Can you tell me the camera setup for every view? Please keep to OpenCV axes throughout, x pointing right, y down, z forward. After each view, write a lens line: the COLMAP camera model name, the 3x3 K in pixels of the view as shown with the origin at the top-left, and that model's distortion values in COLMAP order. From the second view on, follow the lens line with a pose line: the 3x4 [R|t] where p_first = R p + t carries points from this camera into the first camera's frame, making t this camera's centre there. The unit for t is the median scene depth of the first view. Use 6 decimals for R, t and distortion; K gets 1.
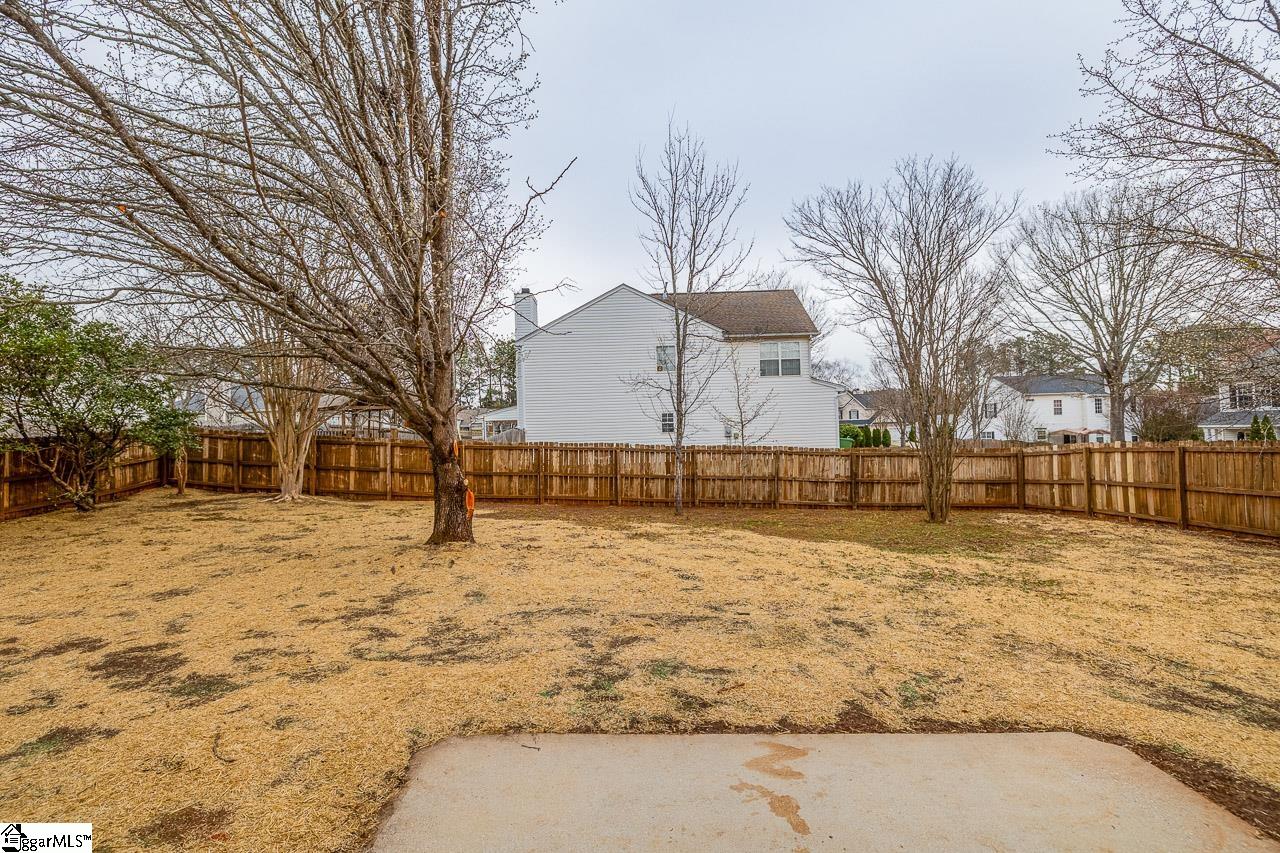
lens RADIAL K [[545.3, 0, 633.4], [0, 545.3, 420.1], [0, 0, 1]] dist [0.008015, 0.000004]
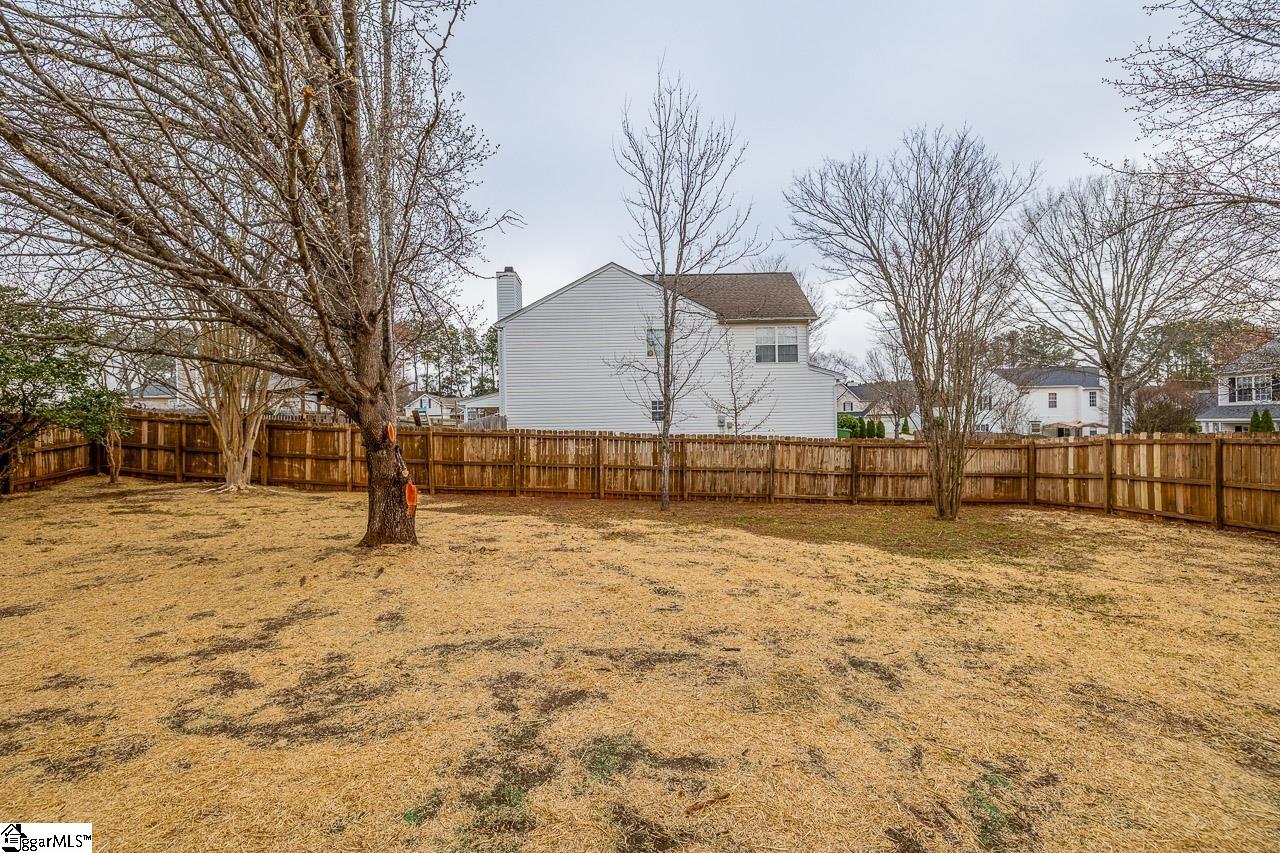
lens RADIAL K [[541.4, 0, 640.0], [0, 541.4, 426.5], [0, 0, 1]] dist [0.000501, 0.000048]
pose [[0.999754, 0.008427, 0.020499, 0.021379], [-0.009010, 0.999553, 0.028494, 0.009100], [-0.020250, -0.028672, 0.999384, 0.099201]]
